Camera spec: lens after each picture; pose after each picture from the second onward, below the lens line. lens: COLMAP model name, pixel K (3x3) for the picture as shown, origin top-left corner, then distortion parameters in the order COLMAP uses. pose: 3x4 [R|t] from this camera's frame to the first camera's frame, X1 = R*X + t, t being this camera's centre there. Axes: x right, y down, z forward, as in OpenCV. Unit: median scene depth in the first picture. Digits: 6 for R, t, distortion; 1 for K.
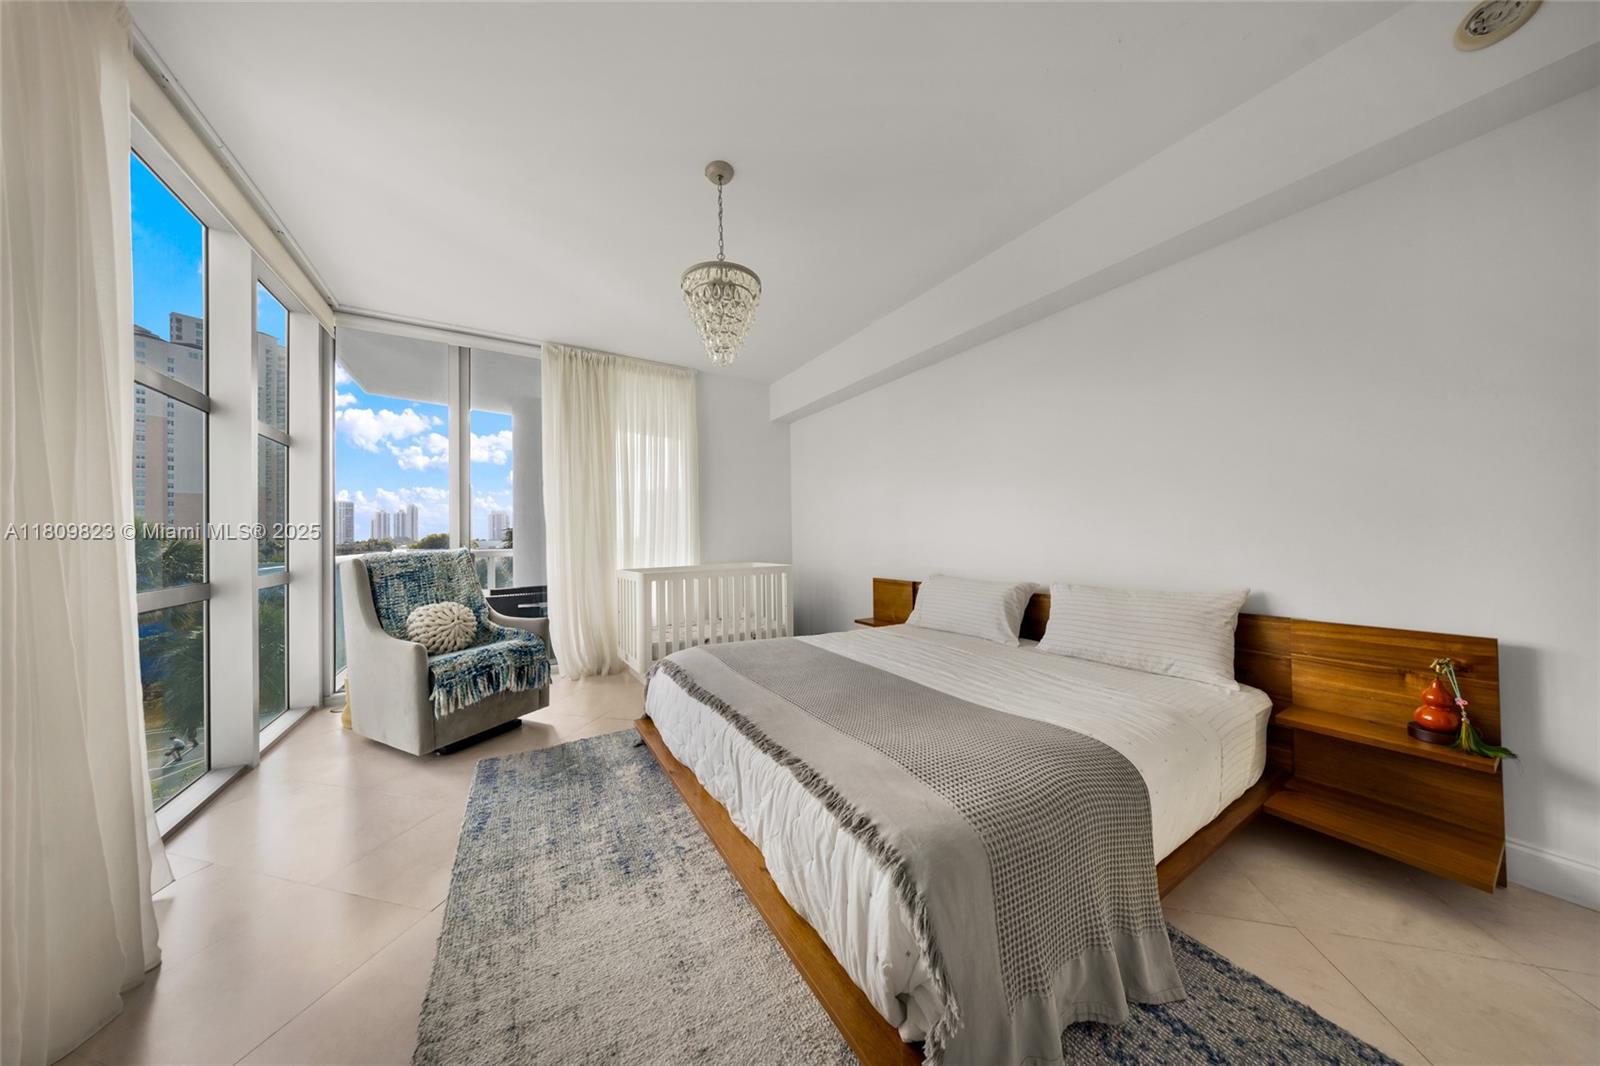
lens RADIAL K [[474.6, 0, 800.3], [0, 474.6, 535.7], [0, 0, 1]] dist [-0.010207, 0.000250]
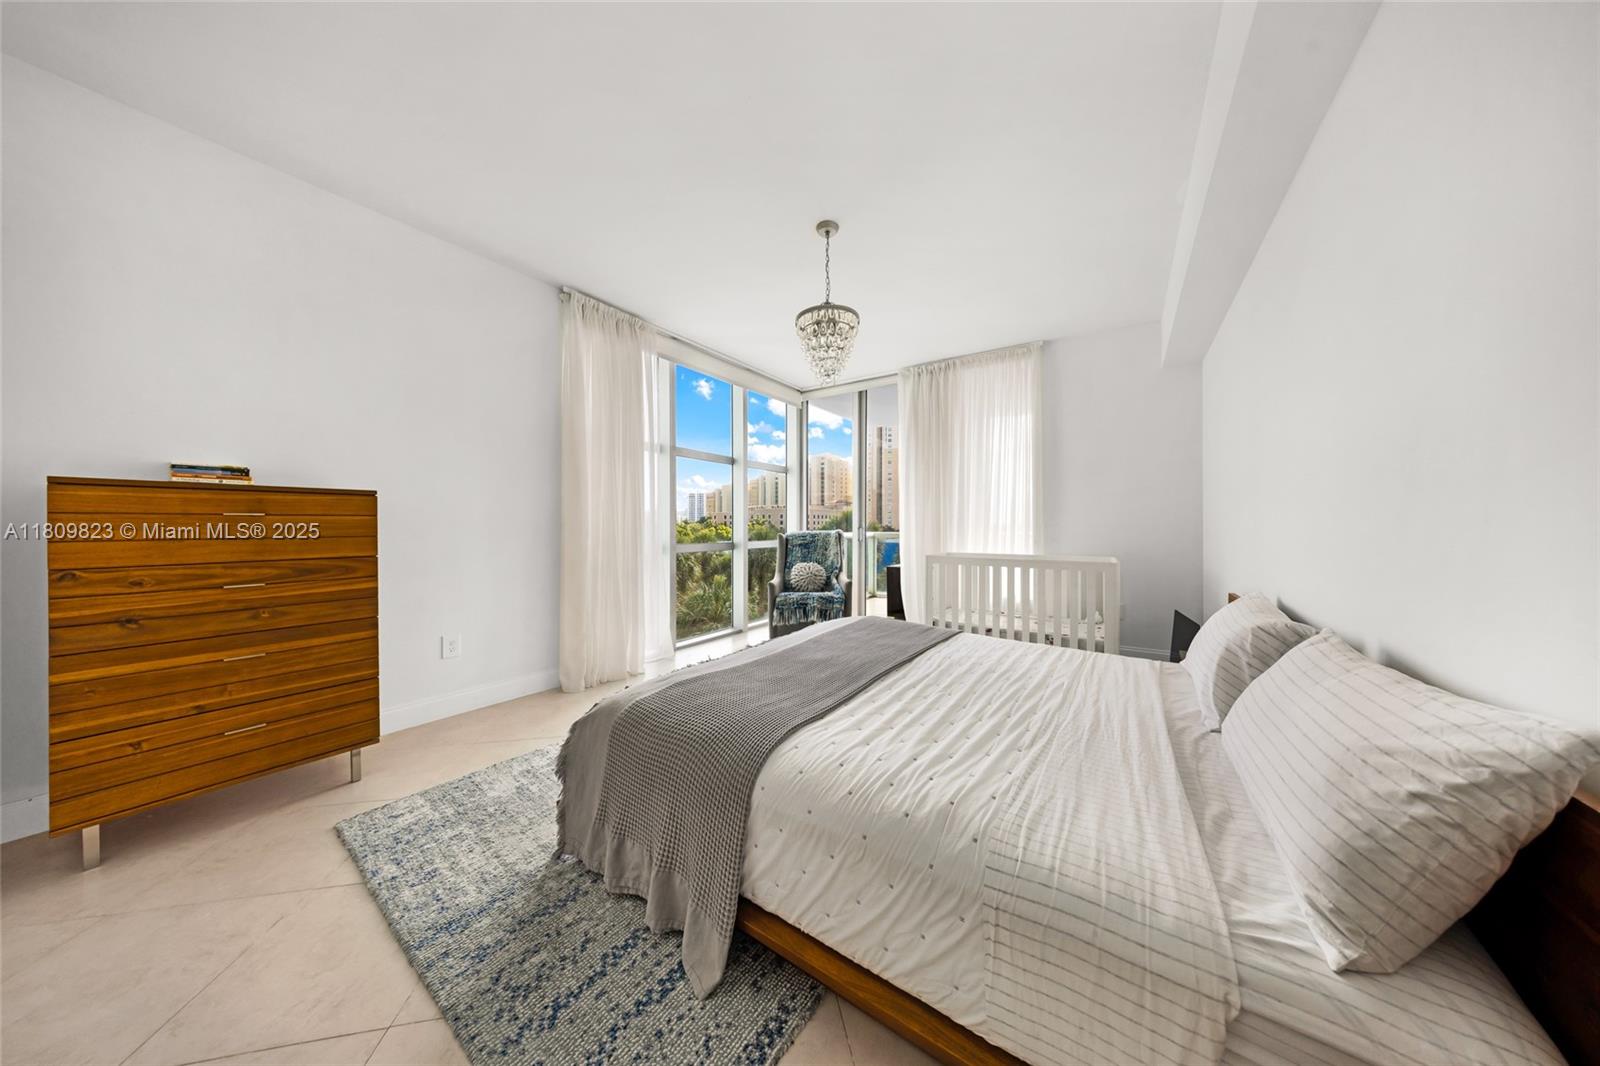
lens RADIAL K [[474.6, 0, 785.6], [0, 474.6, 529.9], [0, 0, 1]] dist [-0.010207, 0.000250]
pose [[0.365023, 0.020430, -0.930774, 0.555244], [-0.006623, 0.999791, 0.019348, -0.001209], [0.930975, -0.000897, 0.365082, 0.254160]]
